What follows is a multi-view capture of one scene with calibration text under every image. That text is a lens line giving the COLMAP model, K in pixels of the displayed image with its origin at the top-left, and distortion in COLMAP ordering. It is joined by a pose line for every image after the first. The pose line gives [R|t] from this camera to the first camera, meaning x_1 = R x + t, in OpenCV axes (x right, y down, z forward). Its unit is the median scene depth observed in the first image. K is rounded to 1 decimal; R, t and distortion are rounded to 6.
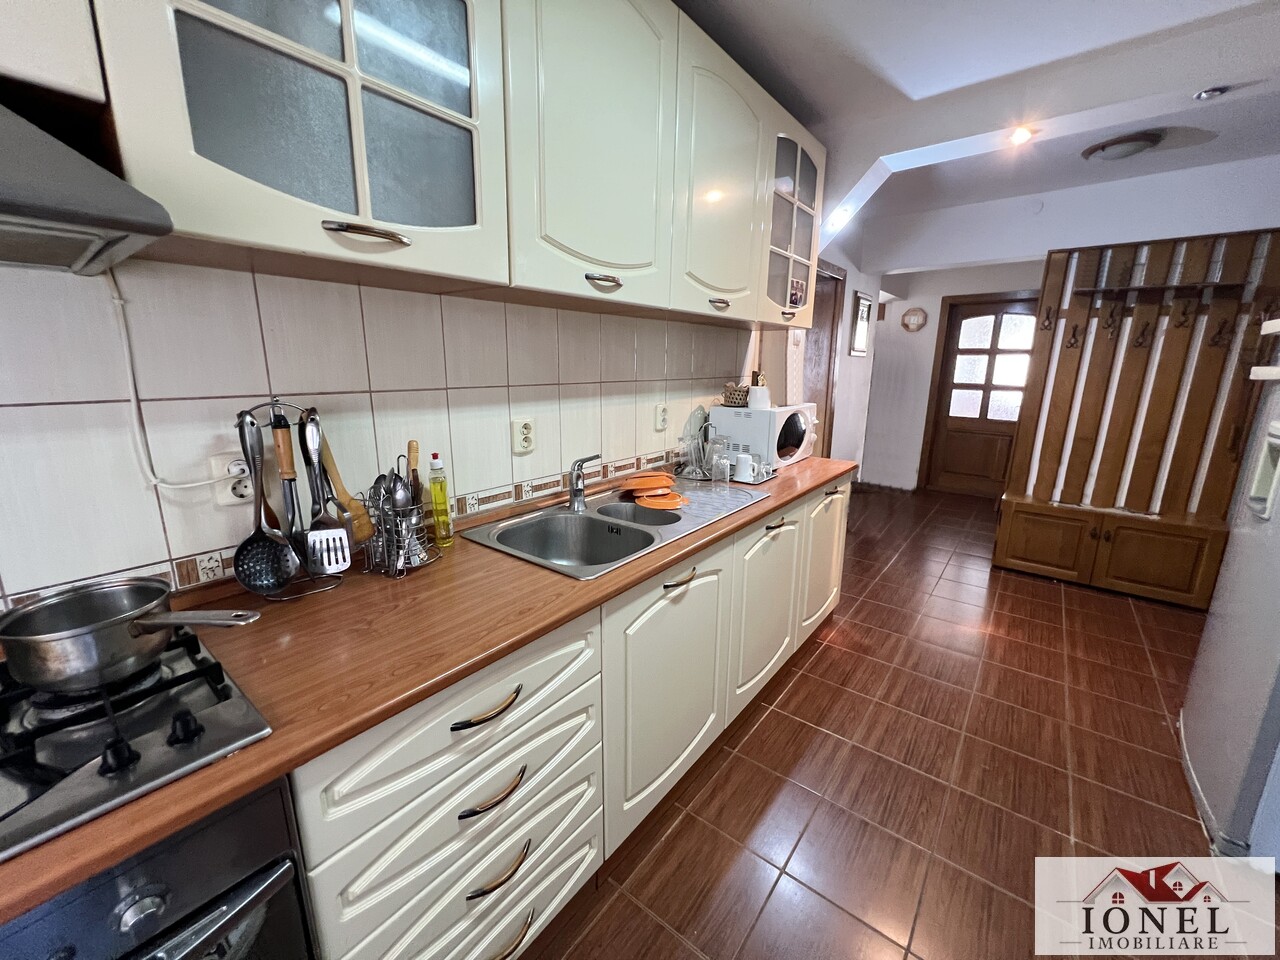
lens RADIAL K [[514.2, 0, 642.0], [0, 514.2, 481.7], [0, 0, 1]] dist [0.007906, -0.000657]
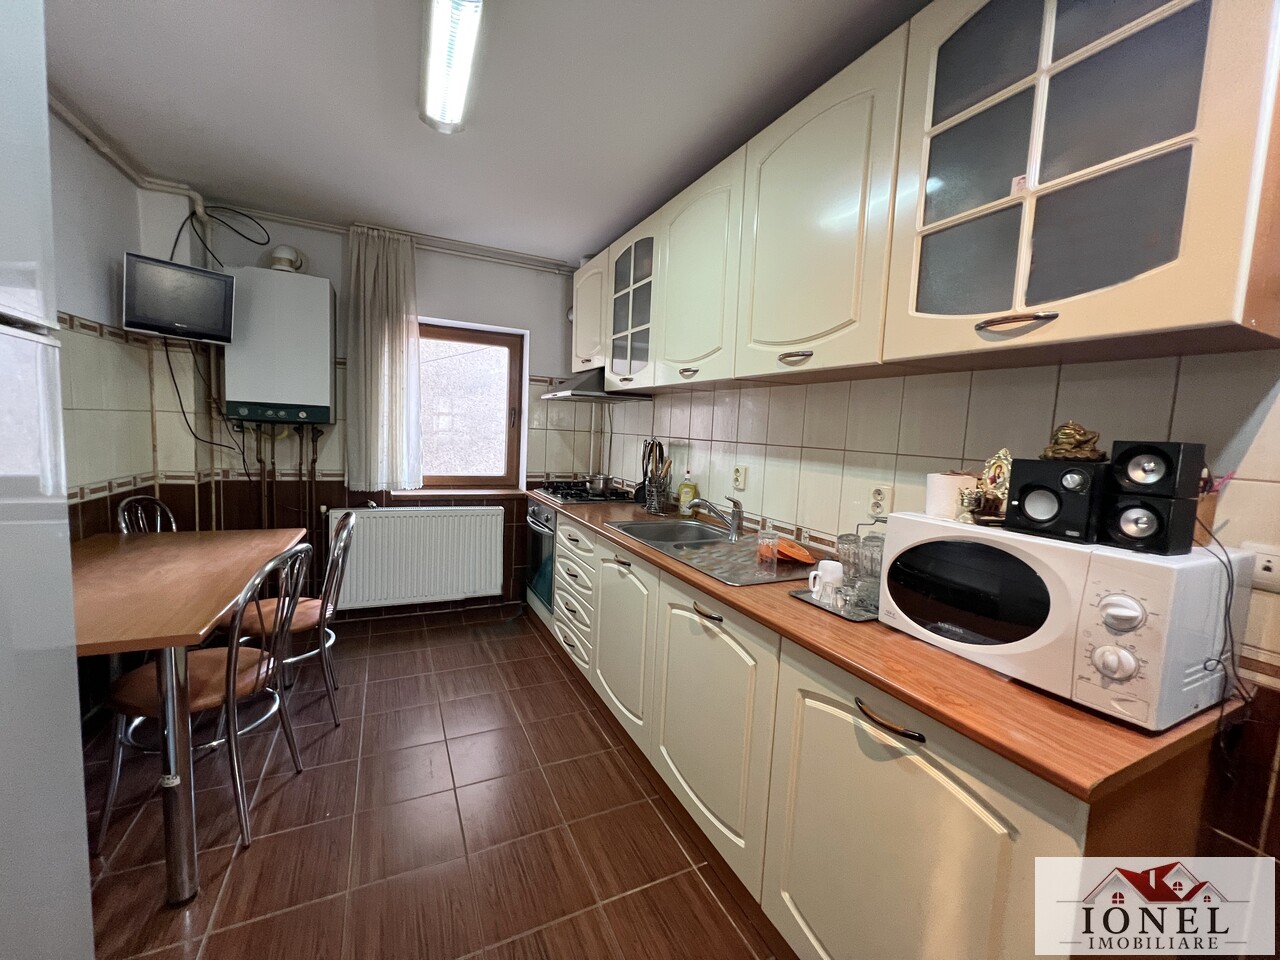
lens RADIAL K [[514.2, 0, 640.8], [0, 514.2, 474.3], [0, 0, 1]] dist [0.007906, -0.000657]
pose [[-0.432749, 0.056381, -0.899750, 1.241125], [-0.248848, 0.951796, 0.179330, -0.300470], [0.866489, 0.301506, -0.397858, 1.403973]]
